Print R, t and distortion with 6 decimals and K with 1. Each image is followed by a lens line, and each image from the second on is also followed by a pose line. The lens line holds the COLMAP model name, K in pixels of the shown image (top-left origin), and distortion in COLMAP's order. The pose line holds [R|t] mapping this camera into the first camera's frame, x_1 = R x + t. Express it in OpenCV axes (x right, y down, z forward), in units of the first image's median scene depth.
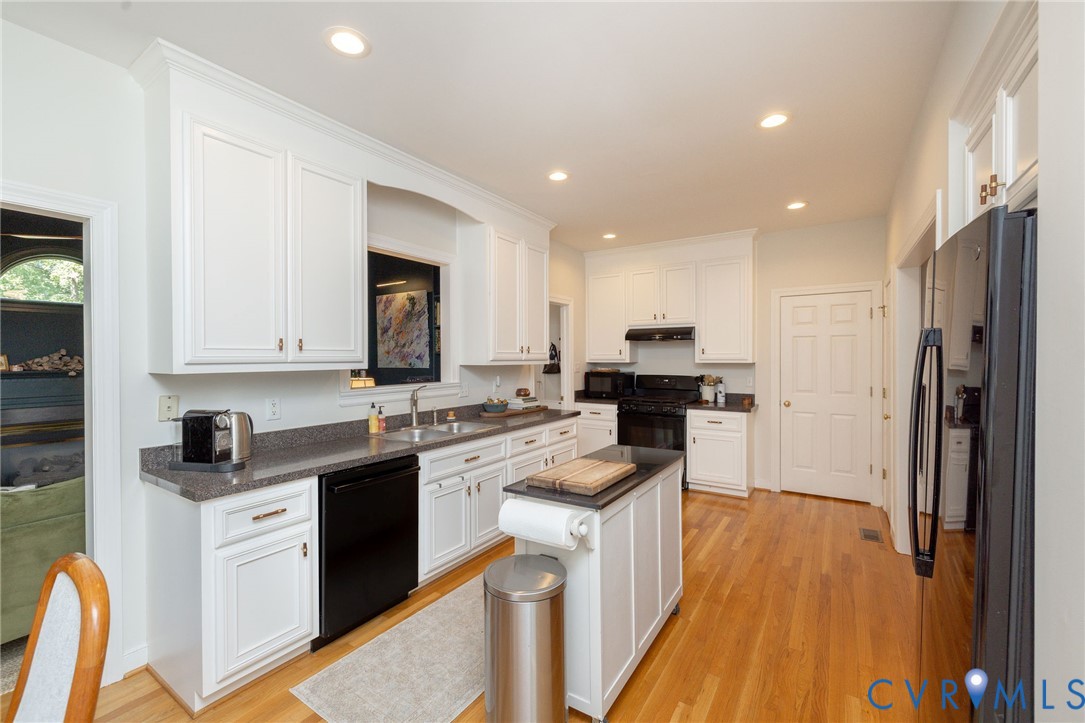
lens RADIAL K [[456.3, 0, 540.9], [0, 456.3, 365.5], [0, 0, 1]] dist [-0.000473, -0.001151]
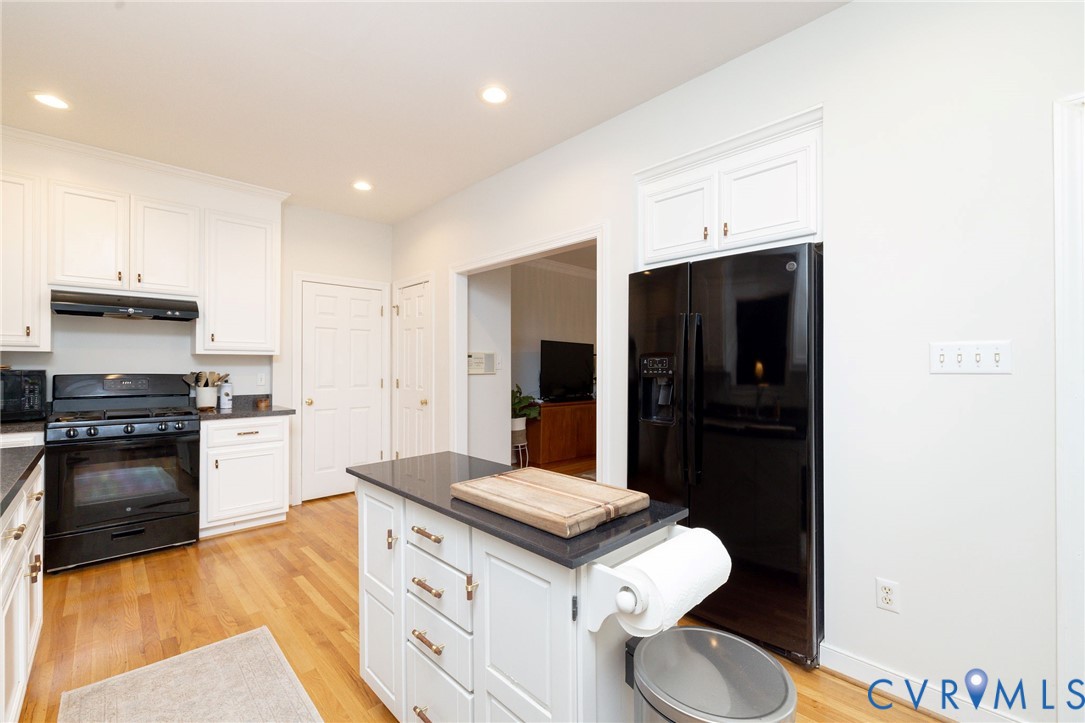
lens RADIAL K [[456.3, 0, 536.9], [0, 456.3, 362.8], [0, 0, 1]] dist [-0.000473, -0.001151]
pose [[0.241641, 0.008054, 0.970332, -0.215151], [0.013095, 0.999847, -0.011560, 0.023136], [-0.970277, 0.015500, 0.241498, 0.342692]]
